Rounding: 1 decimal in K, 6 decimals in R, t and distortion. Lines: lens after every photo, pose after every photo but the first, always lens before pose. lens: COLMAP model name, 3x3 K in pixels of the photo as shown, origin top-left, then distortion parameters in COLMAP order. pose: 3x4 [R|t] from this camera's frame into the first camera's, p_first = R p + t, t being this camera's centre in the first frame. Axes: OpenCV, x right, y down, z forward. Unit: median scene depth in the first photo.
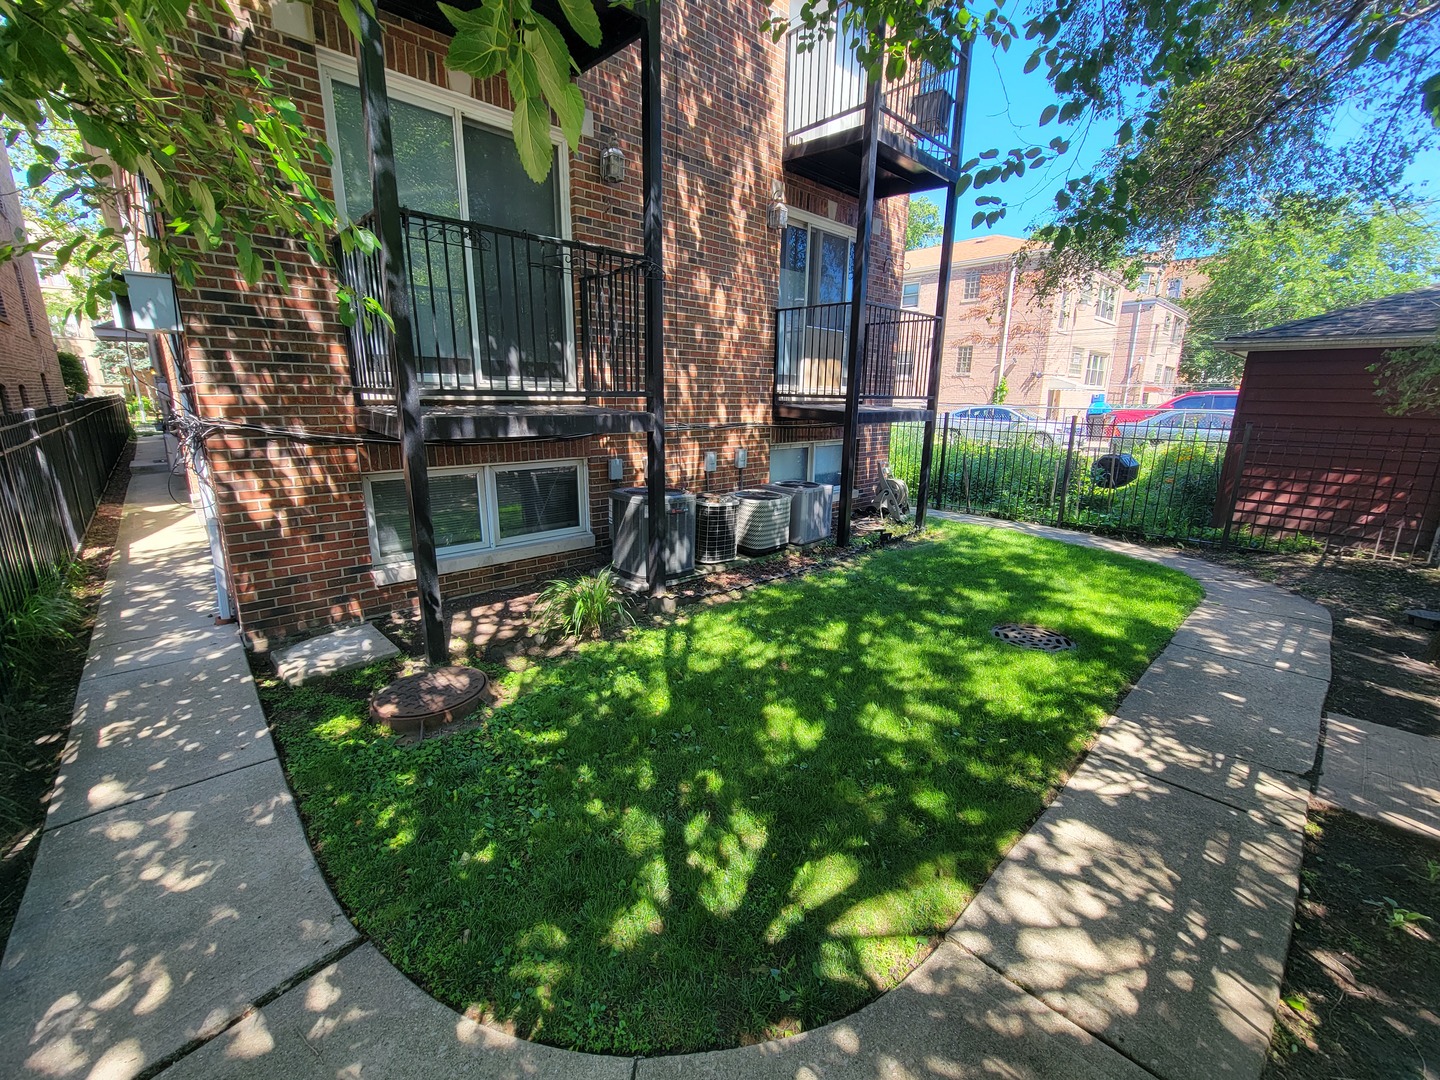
lens RADIAL K [[590.5, 0, 717.3], [0, 590.5, 541.0], [0, 0, 1]] dist [-0.002448, 0.001212]
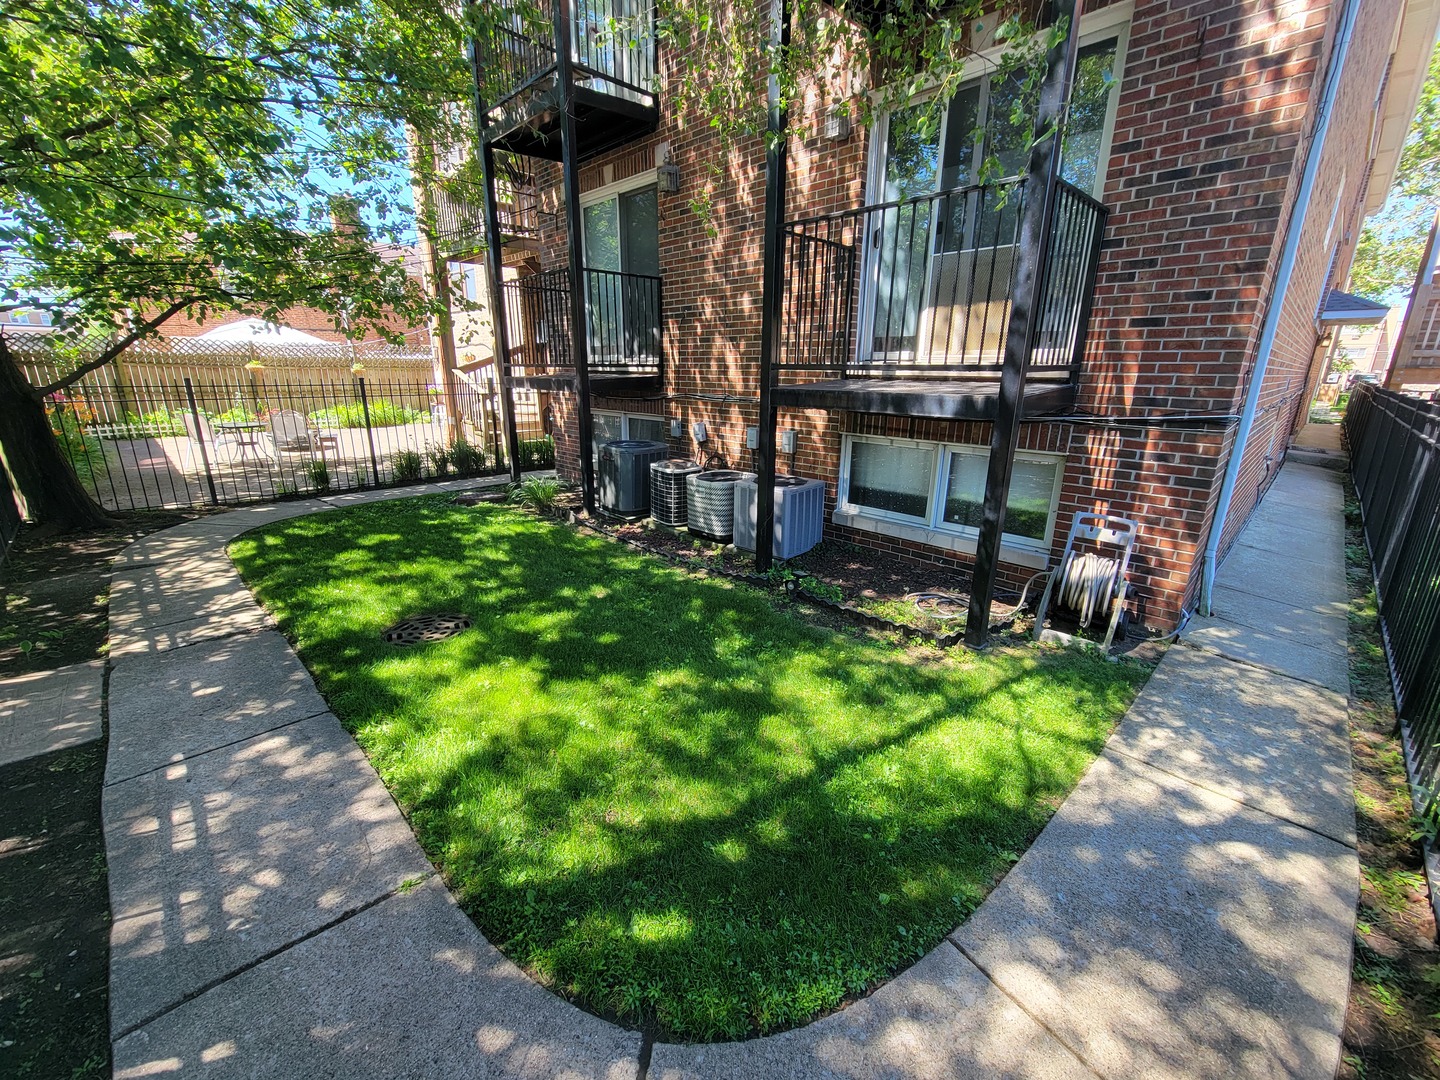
lens RADIAL K [[587.7, 0, 716.5], [0, 587.7, 541.3], [0, 0, 1]] dist [-0.000810, 0.000216]
pose [[0.028117, 0.272702, -0.961688, 1.426835], [-0.249100, 0.933629, 0.257462, -0.317688], [0.968070, 0.232317, 0.094181, 1.359907]]
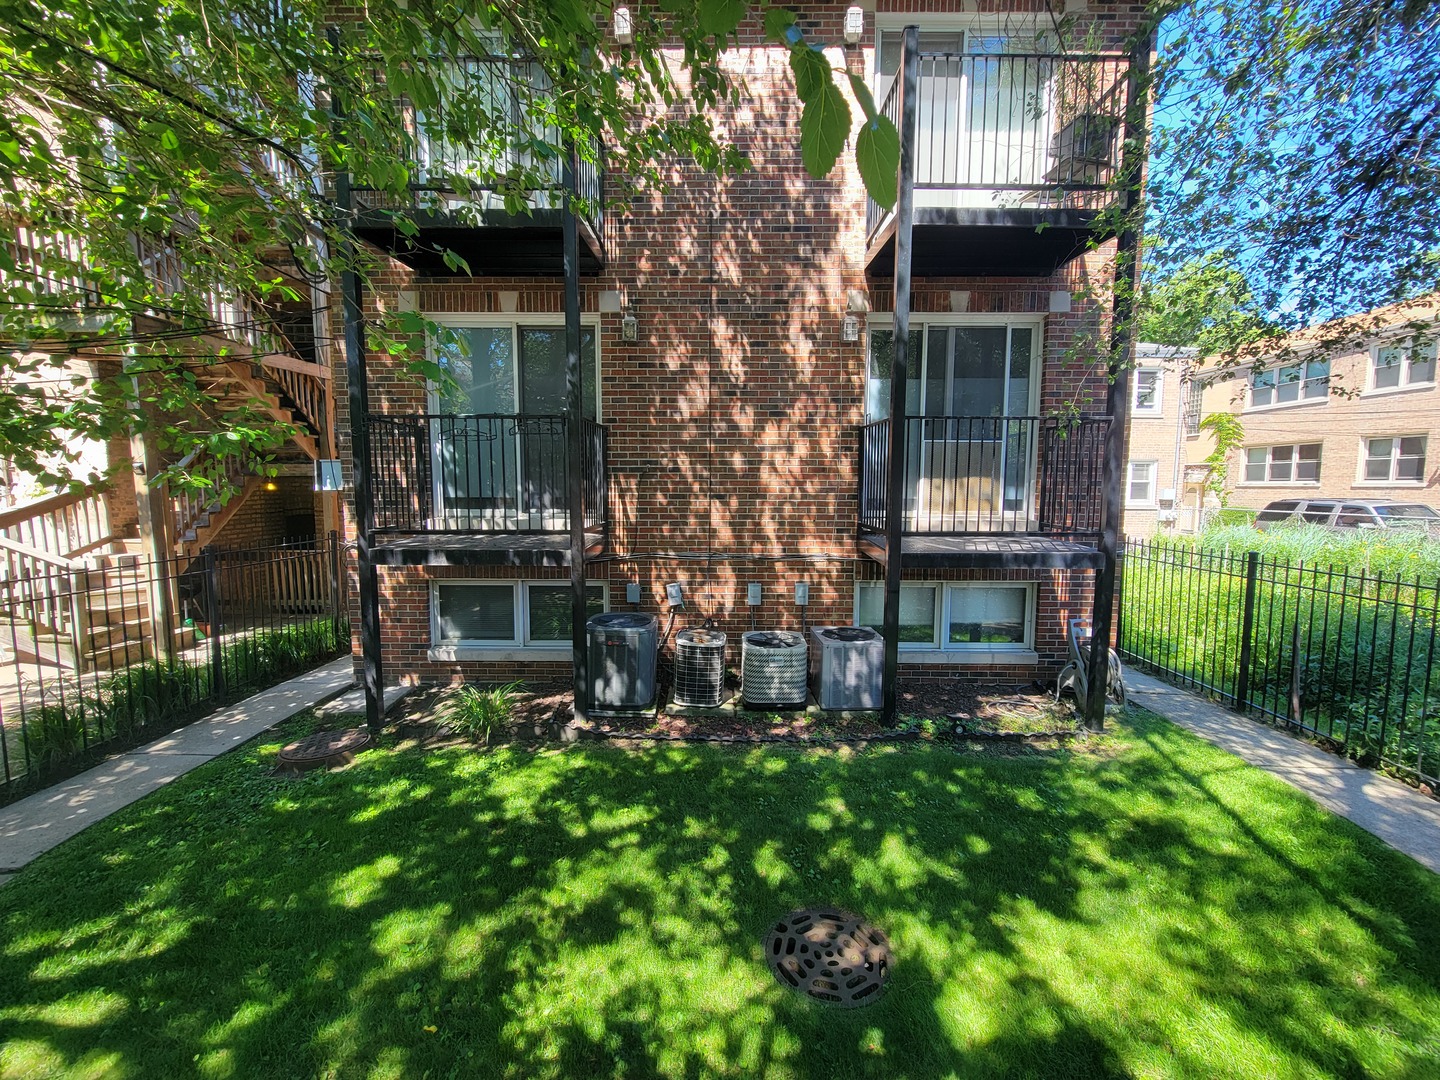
lens RADIAL K [[590.5, 0, 717.3], [0, 590.5, 541.0], [0, 0, 1]] dist [-0.002448, 0.001212]
pose [[0.726524, 0.055192, -0.684921, 0.875737], [-0.159949, 0.982972, -0.090455, -0.188291], [0.668266, 0.175270, 0.722980, 0.421340]]
